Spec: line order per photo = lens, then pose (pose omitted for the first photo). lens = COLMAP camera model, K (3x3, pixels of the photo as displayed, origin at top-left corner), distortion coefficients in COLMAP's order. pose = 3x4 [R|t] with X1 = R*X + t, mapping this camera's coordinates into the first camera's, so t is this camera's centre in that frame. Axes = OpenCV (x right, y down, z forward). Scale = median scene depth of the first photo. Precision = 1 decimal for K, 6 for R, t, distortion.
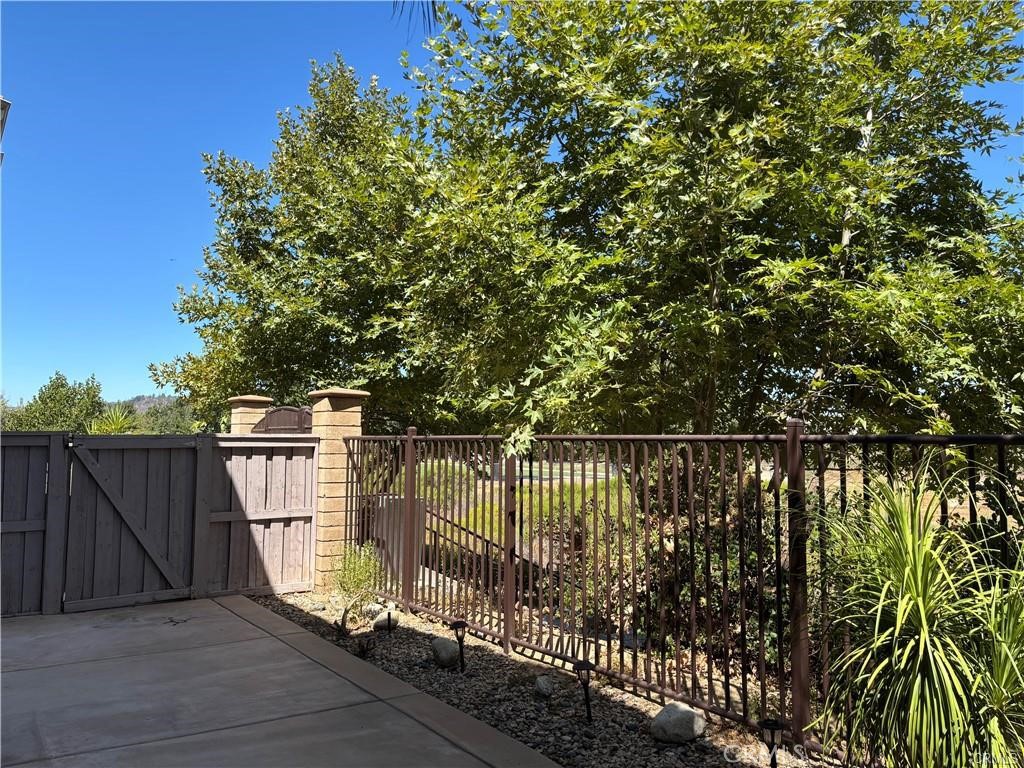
lens RADIAL K [[770.0, 0, 512.0], [0, 770.0, 384.0], [0, 0, 1]] dist [0.004865, 0.000103]
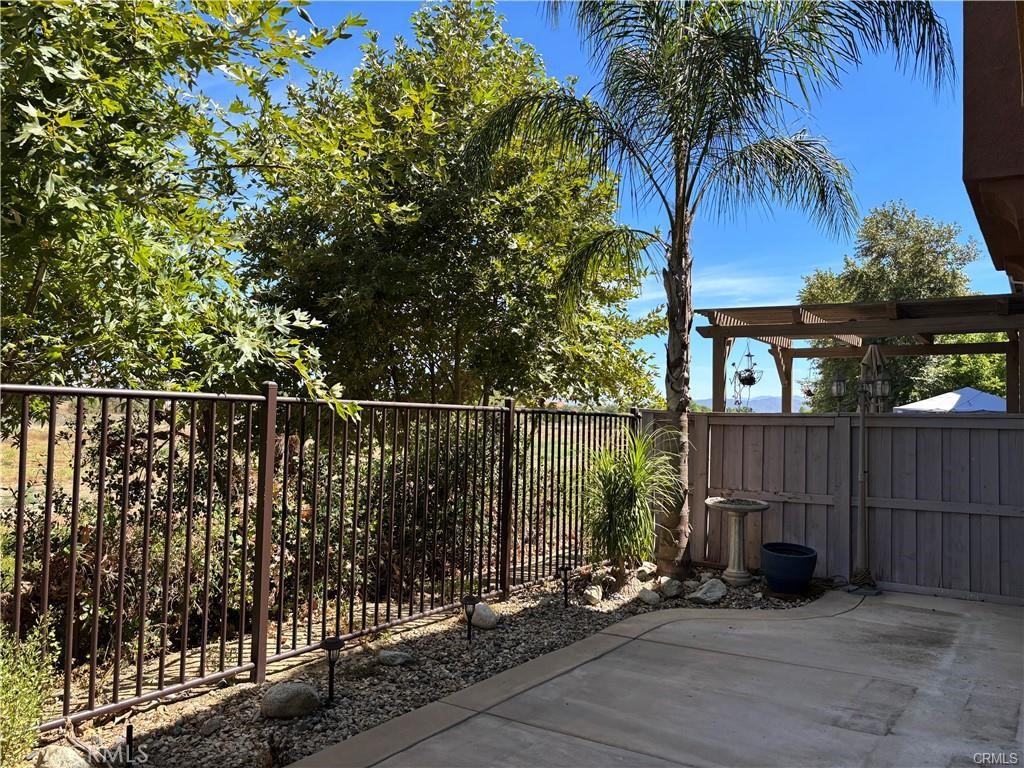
lens RADIAL K [[770.0, 0, 512.0], [0, 770.0, 384.0], [0, 0, 1]] dist [0.004865, 0.000103]
pose [[-0.331784, 0.032768, 0.942786, -1.085944], [-0.116059, 0.990386, -0.075266, 0.113501], [-0.936189, -0.134391, -0.324792, 1.394935]]
